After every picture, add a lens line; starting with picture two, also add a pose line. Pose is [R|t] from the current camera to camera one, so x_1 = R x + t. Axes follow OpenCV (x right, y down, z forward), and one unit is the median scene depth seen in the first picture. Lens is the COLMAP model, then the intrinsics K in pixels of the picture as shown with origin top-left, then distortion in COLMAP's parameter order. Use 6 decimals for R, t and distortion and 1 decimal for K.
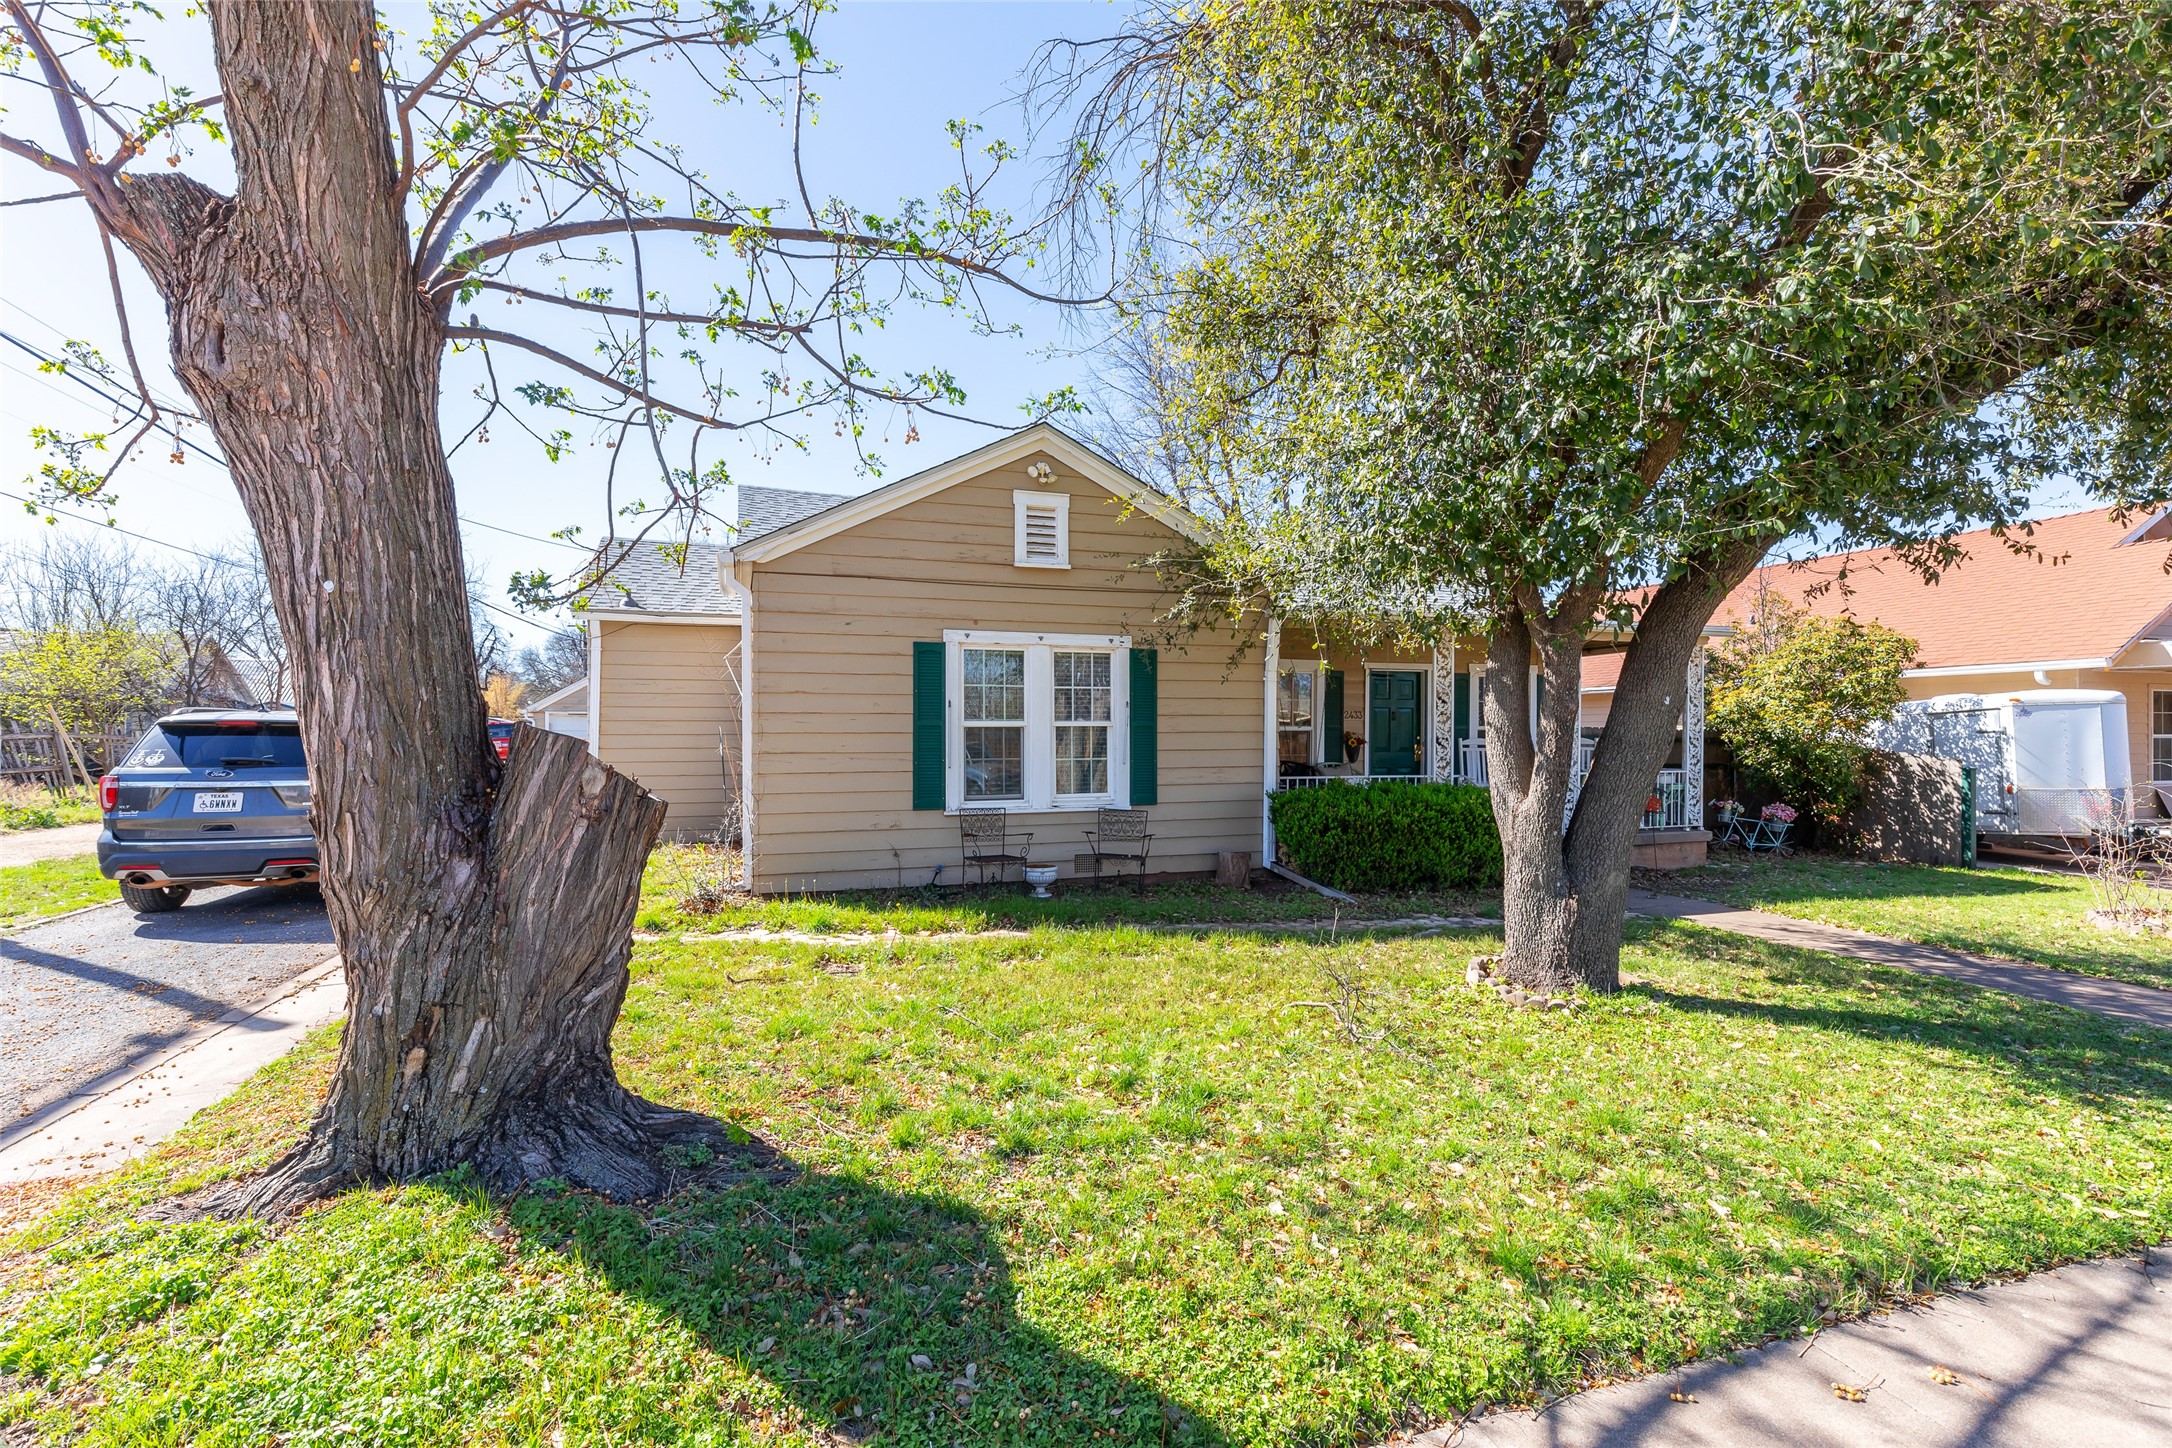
lens RADIAL K [[978.4, 0, 1083.4], [0, 978.4, 731.6], [0, 0, 1]] dist [0.000447, -0.000013]
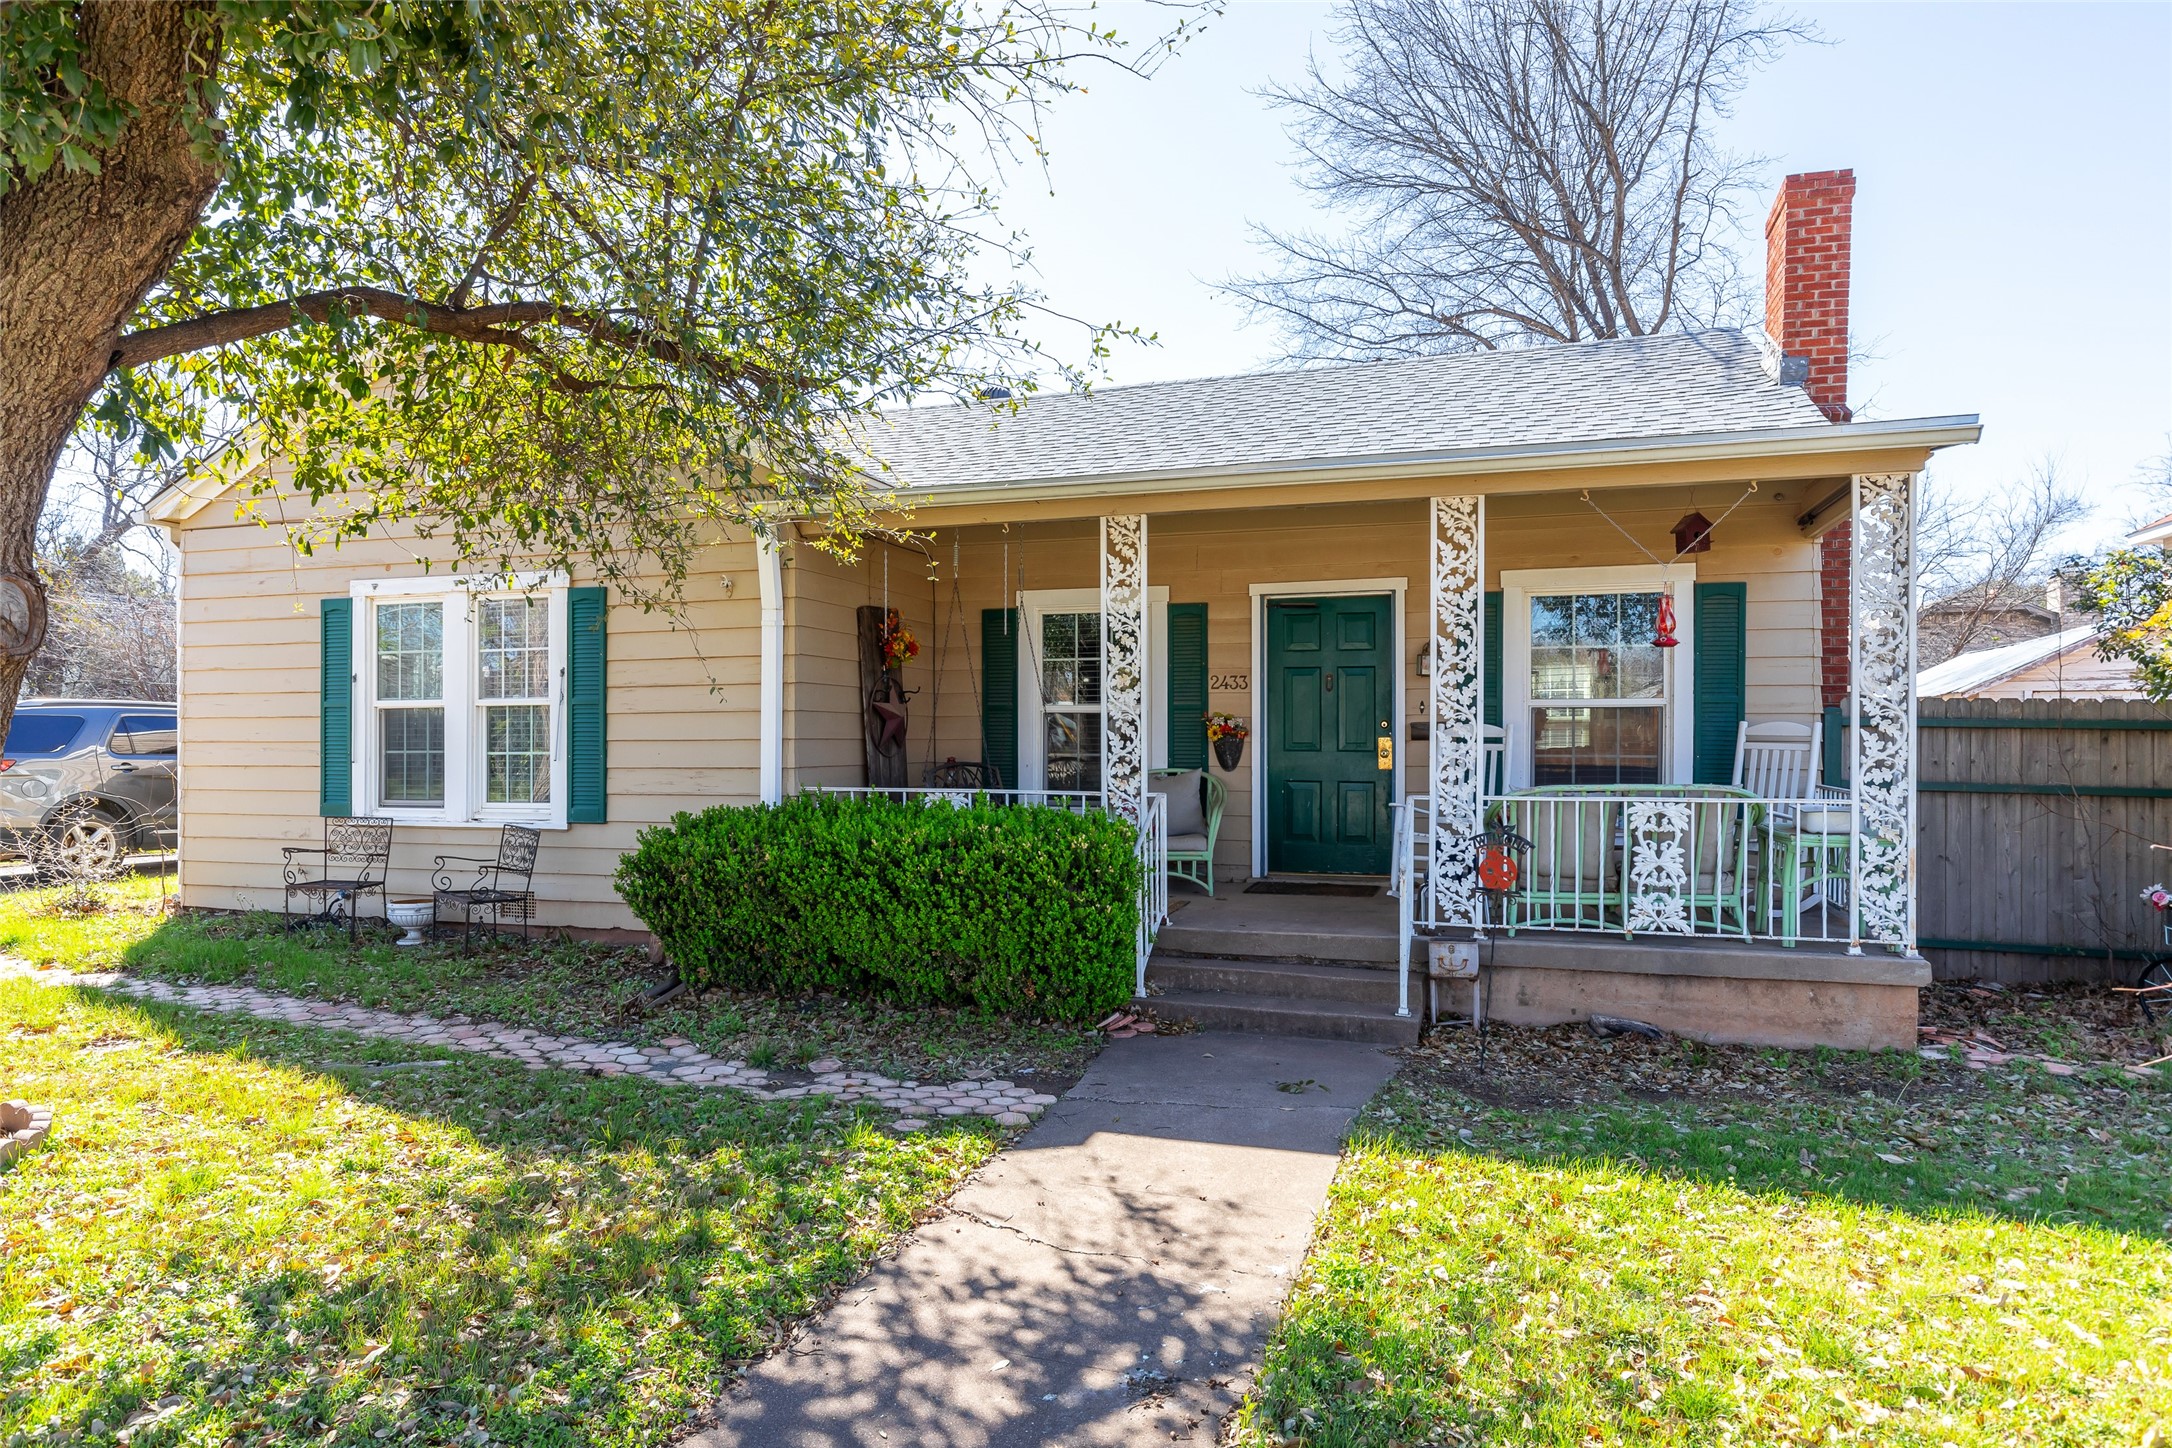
lens RADIAL K [[1327.6, 0, 1085.8], [0, 1327.6, 723.8], [0, 0, 1]] dist [0.002066, -0.000374]
pose [[0.801078, -0.004454, -0.598544, 0.917831], [0.004759, 0.999988, -0.001073, 0.010276], [0.598542, -0.001989, 0.801089, 0.504947]]
